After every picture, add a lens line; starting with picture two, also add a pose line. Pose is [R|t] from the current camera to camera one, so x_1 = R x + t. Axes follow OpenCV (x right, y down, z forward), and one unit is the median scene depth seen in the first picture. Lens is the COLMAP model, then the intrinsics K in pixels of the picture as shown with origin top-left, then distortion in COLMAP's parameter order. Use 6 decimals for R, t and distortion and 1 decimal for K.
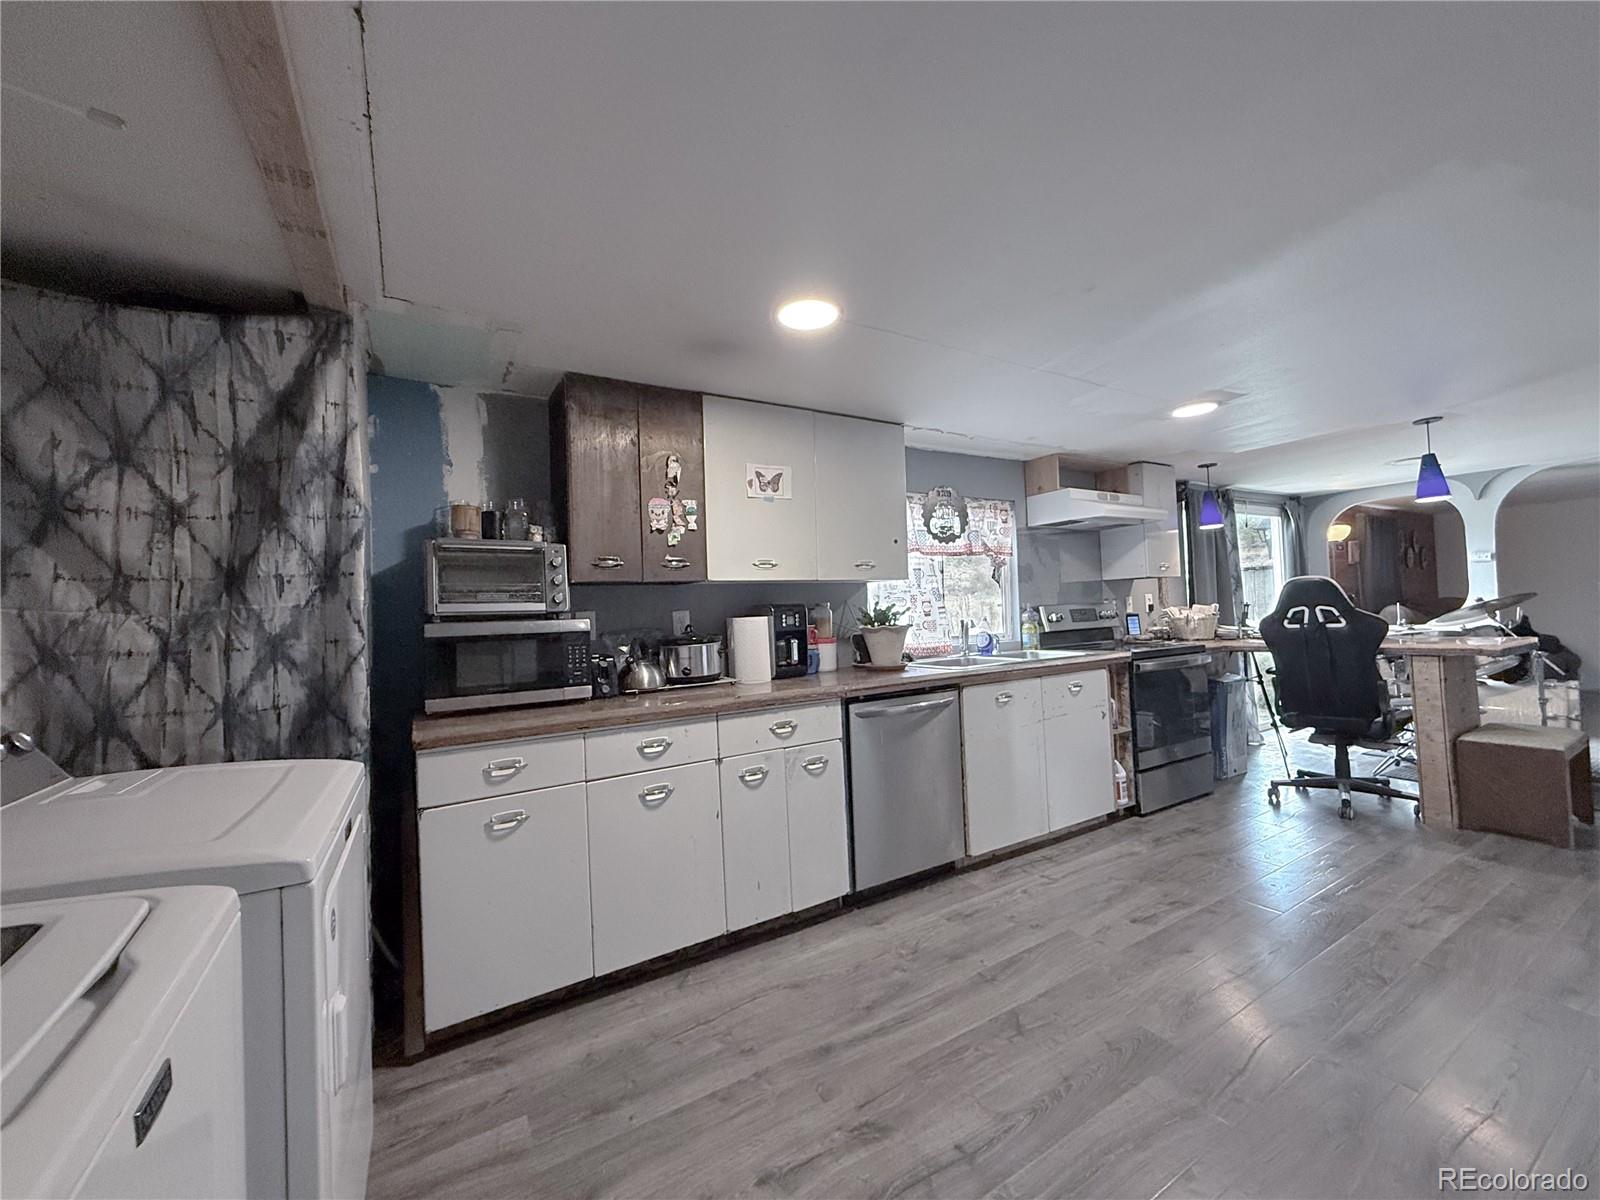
lens RADIAL K [[633.2, 0, 794.5], [0, 633.2, 599.7], [0, 0, 1]] dist [0.001768, 0.000109]
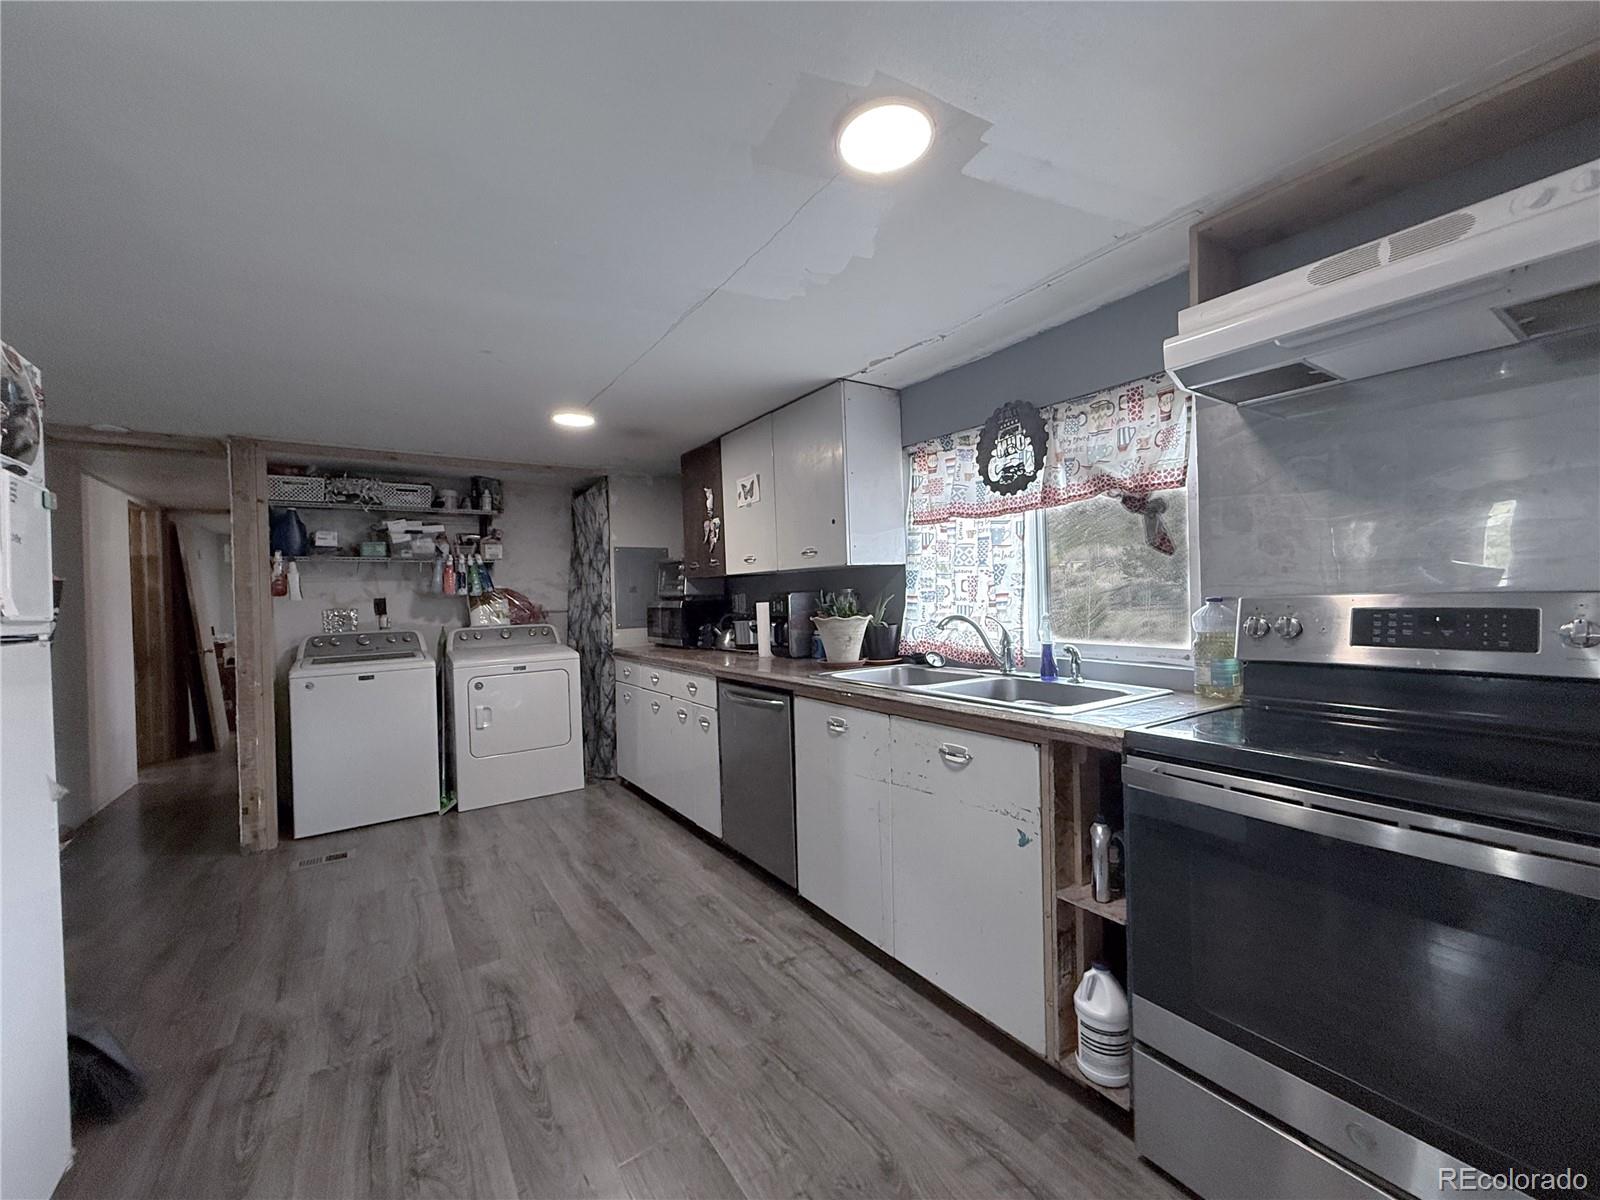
lens RADIAL K [[633.2, 0, 794.5], [0, 633.2, 599.7], [0, 0, 1]] dist [0.001768, 0.000109]
pose [[0.057521, 0.042248, -0.997450, 1.167245], [0.046051, 0.997928, 0.044924, -0.029859], [0.997282, -0.048518, 0.055456, 1.011134]]
